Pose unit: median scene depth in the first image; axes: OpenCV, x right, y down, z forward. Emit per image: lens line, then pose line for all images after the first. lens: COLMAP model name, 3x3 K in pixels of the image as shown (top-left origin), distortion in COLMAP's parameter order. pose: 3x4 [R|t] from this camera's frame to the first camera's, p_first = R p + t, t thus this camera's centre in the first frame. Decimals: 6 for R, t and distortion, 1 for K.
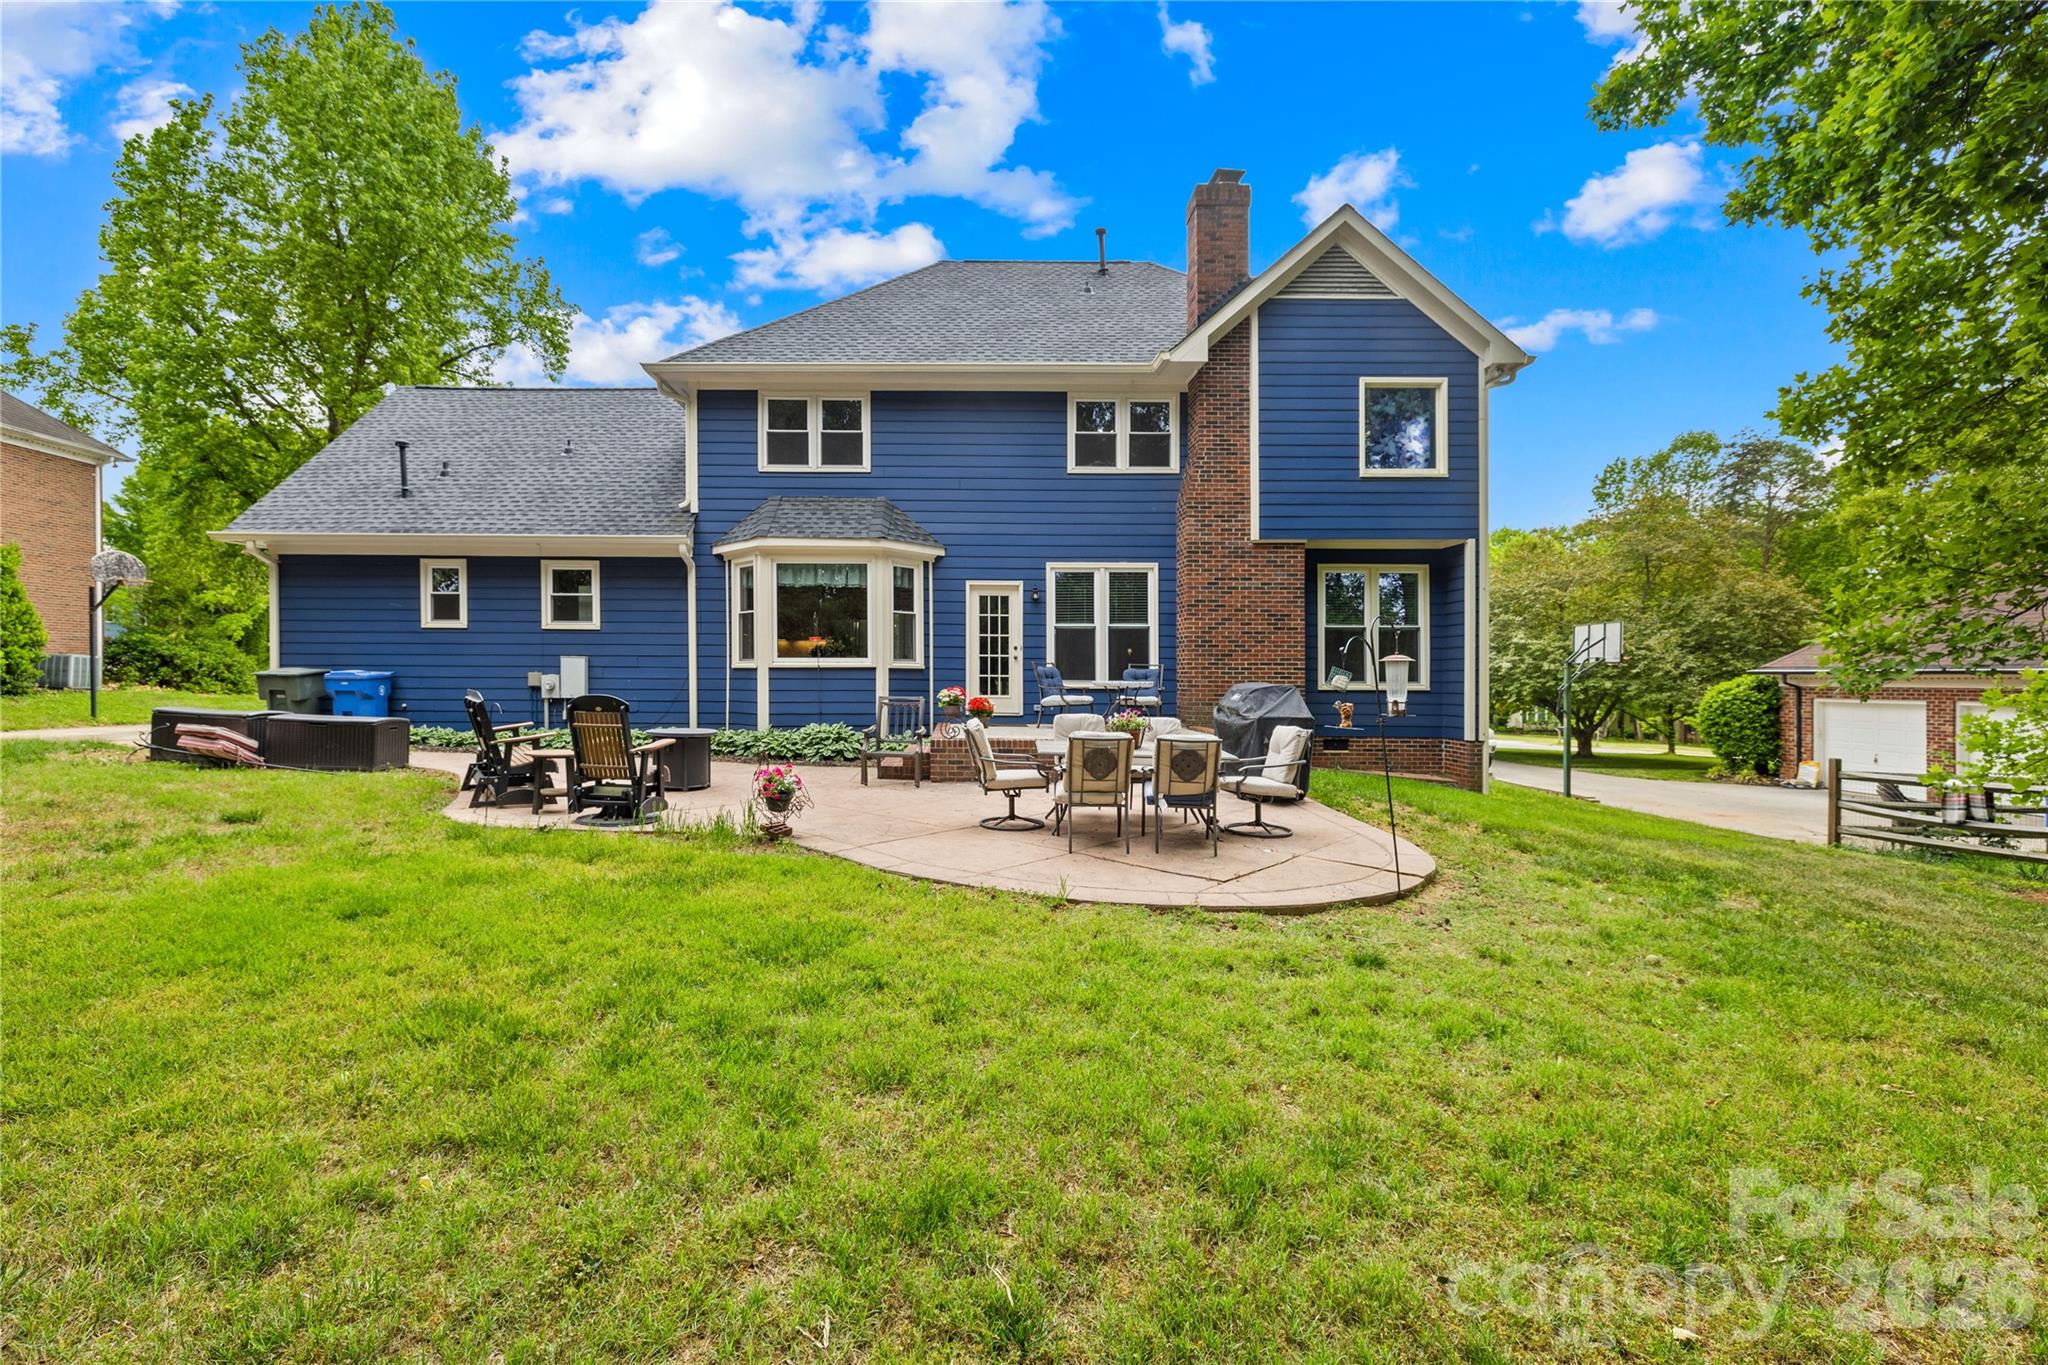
lens RADIAL K [[890.6, 0, 1027.6], [0, 890.6, 662.4], [0, 0, 1]] dist [0.009141, 0.000494]
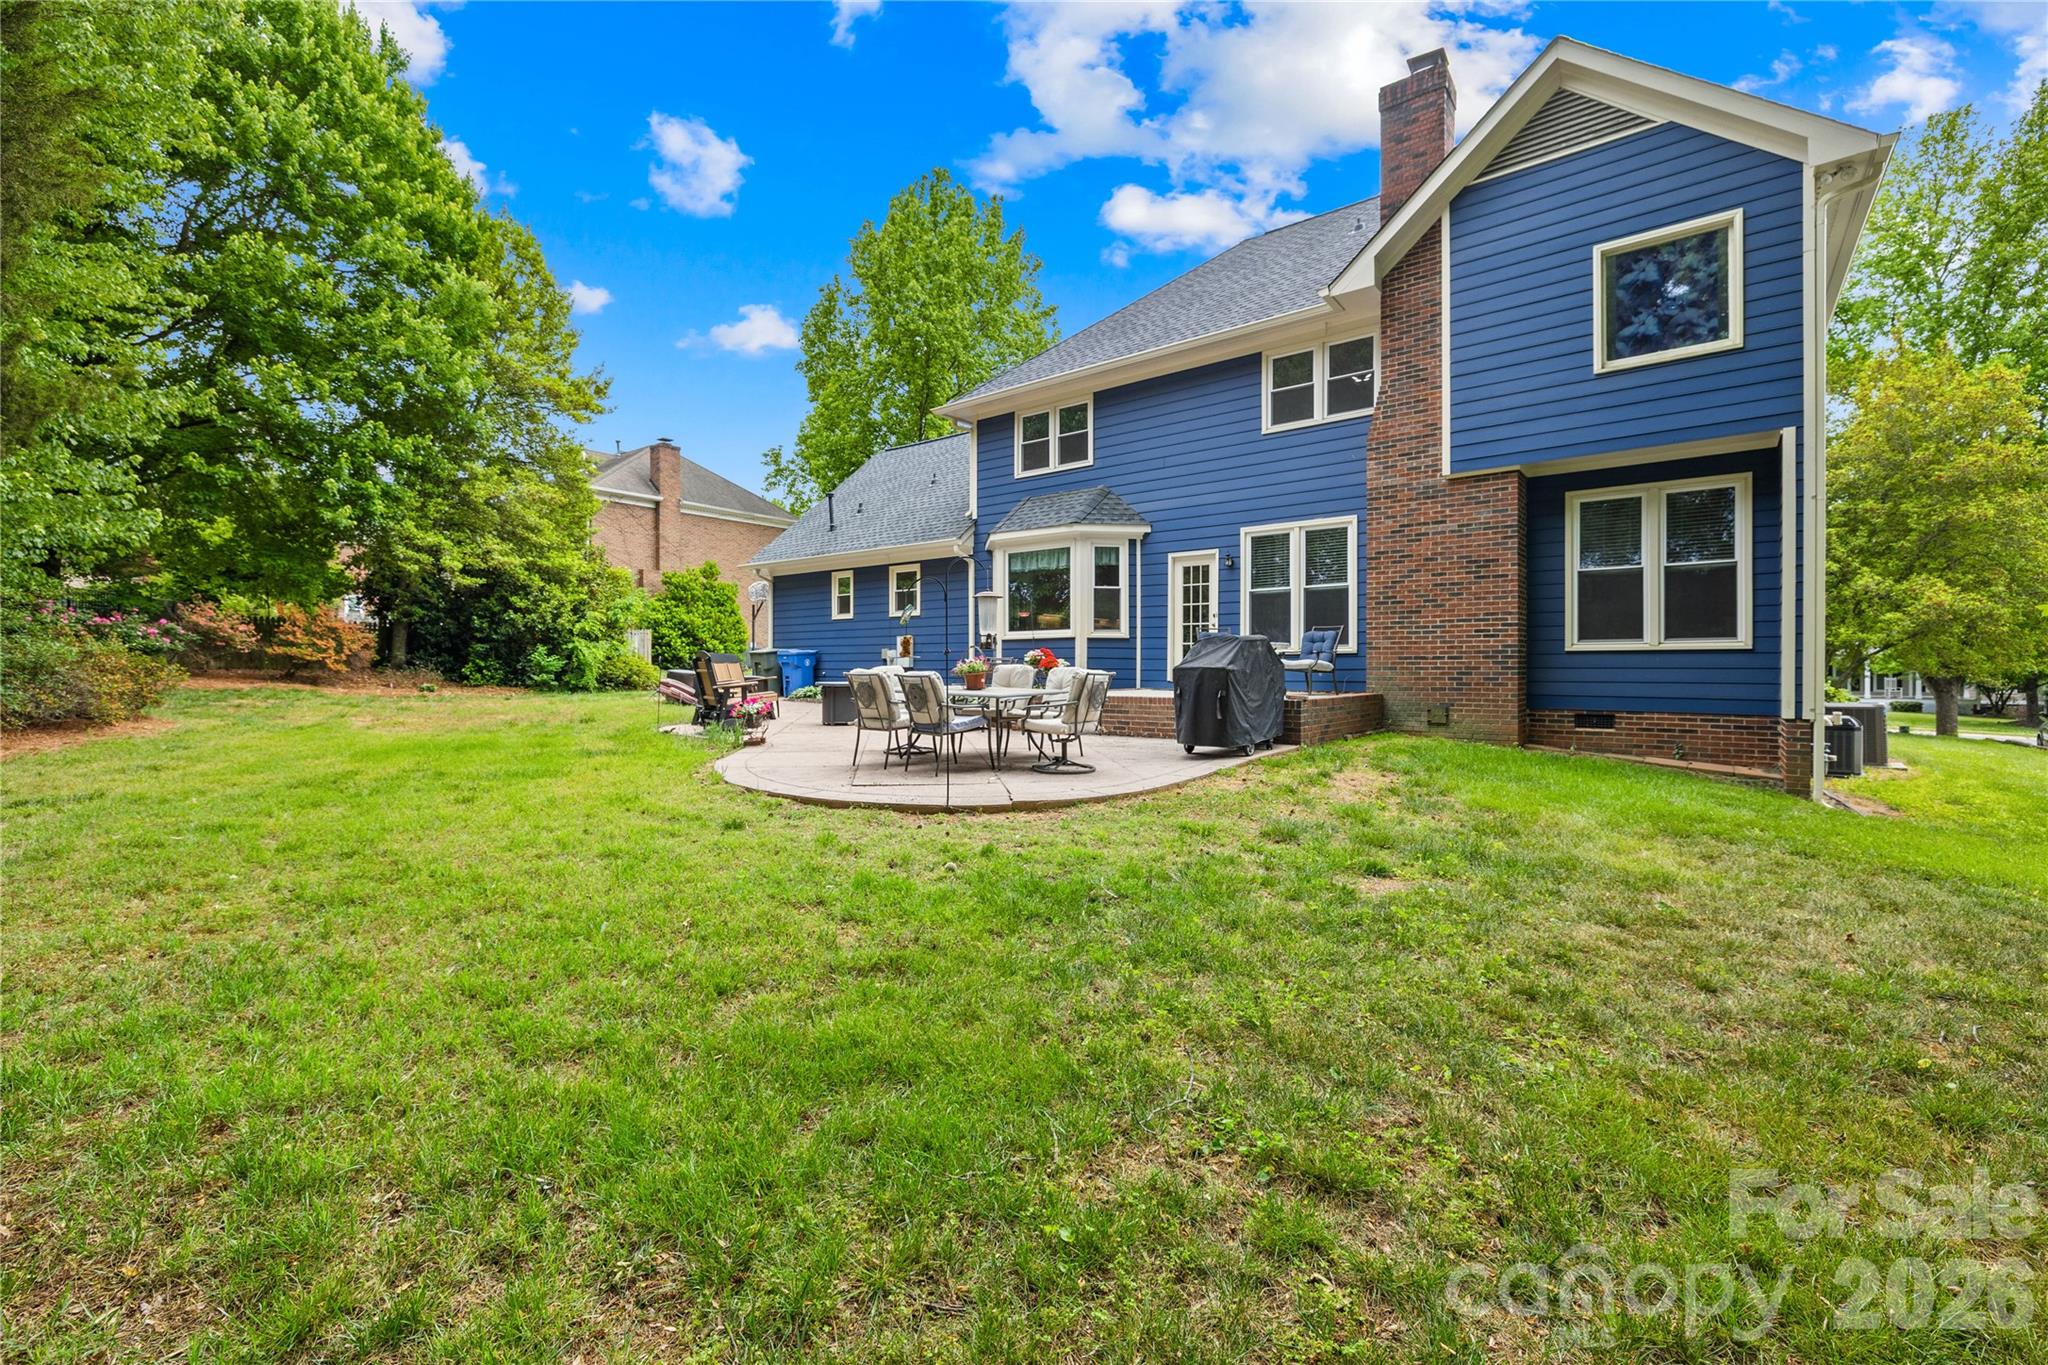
lens RADIAL K [[890.6, 0, 1009.6], [0, 890.6, 640.4], [0, 0, 1]] dist [0.009141, 0.000494]
pose [[0.763483, -0.026560, -0.645281, 0.467699], [0.018775, 0.999644, -0.018931, 0.027519], [0.645555, 0.002338, 0.763711, 0.076226]]
